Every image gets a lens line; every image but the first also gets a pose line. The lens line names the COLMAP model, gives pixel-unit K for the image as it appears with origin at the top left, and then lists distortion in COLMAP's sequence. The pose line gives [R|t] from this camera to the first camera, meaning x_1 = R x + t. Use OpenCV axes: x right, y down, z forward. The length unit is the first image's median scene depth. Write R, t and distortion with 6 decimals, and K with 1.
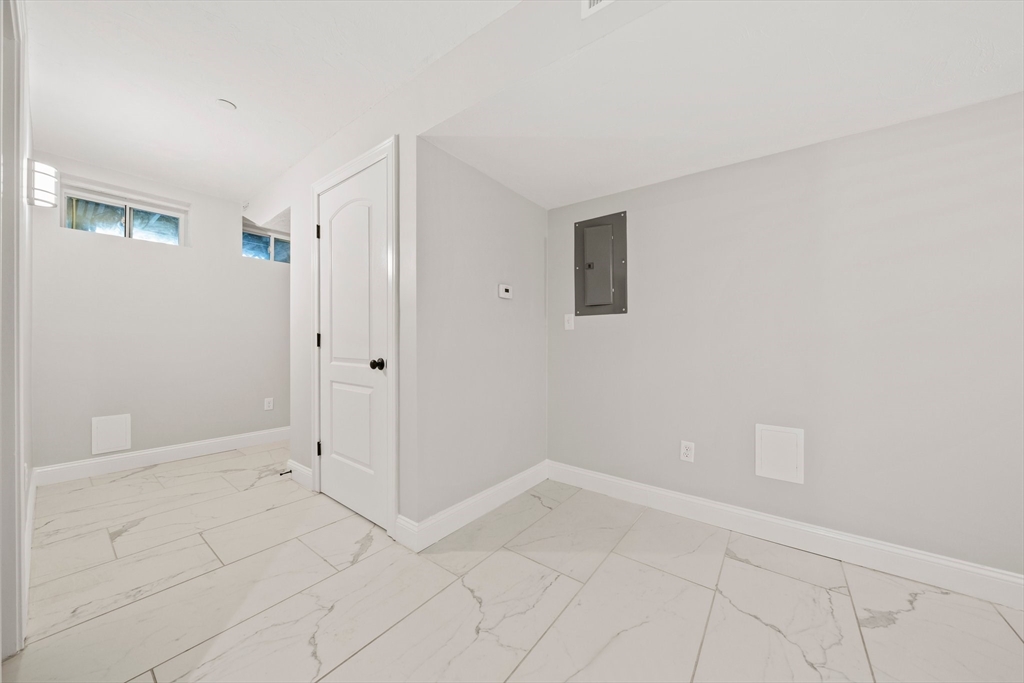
lens RADIAL K [[353.7, 0, 514.8], [0, 353.7, 340.3], [0, 0, 1]] dist [-0.002384, -0.000059]
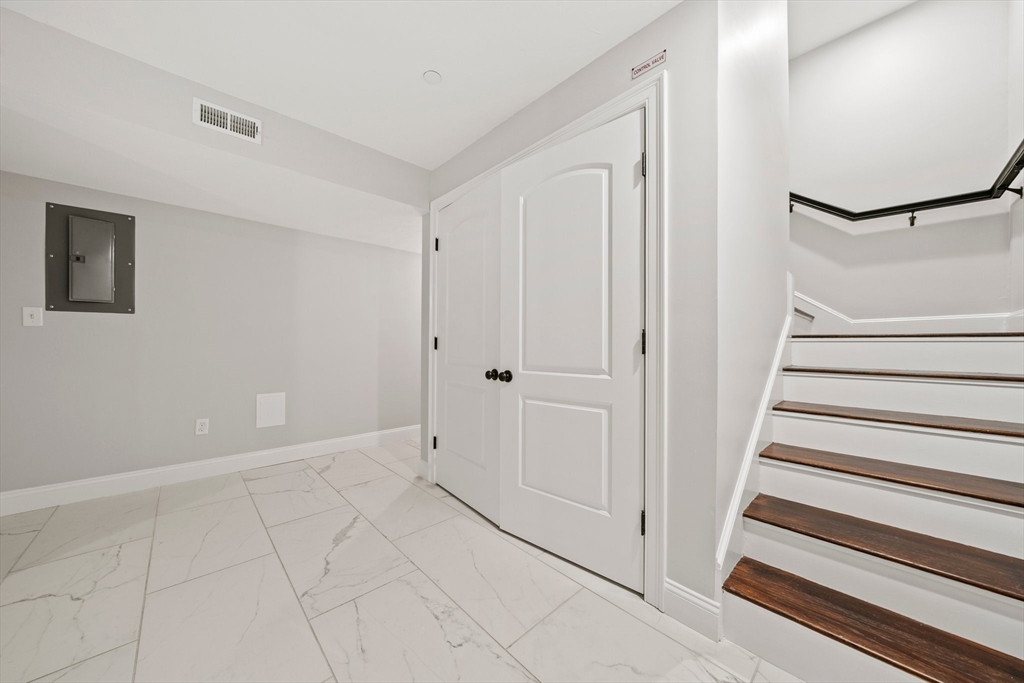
lens RADIAL K [[353.7, 0, 515.4], [0, 353.7, 339.3], [0, 0, 1]] dist [-0.002384, -0.000059]
pose [[0.168858, 0.003430, 0.985634, -0.525894], [-0.008136, 0.999965, -0.002086, -0.006694], [-0.985607, -0.007666, 0.168880, -0.297155]]
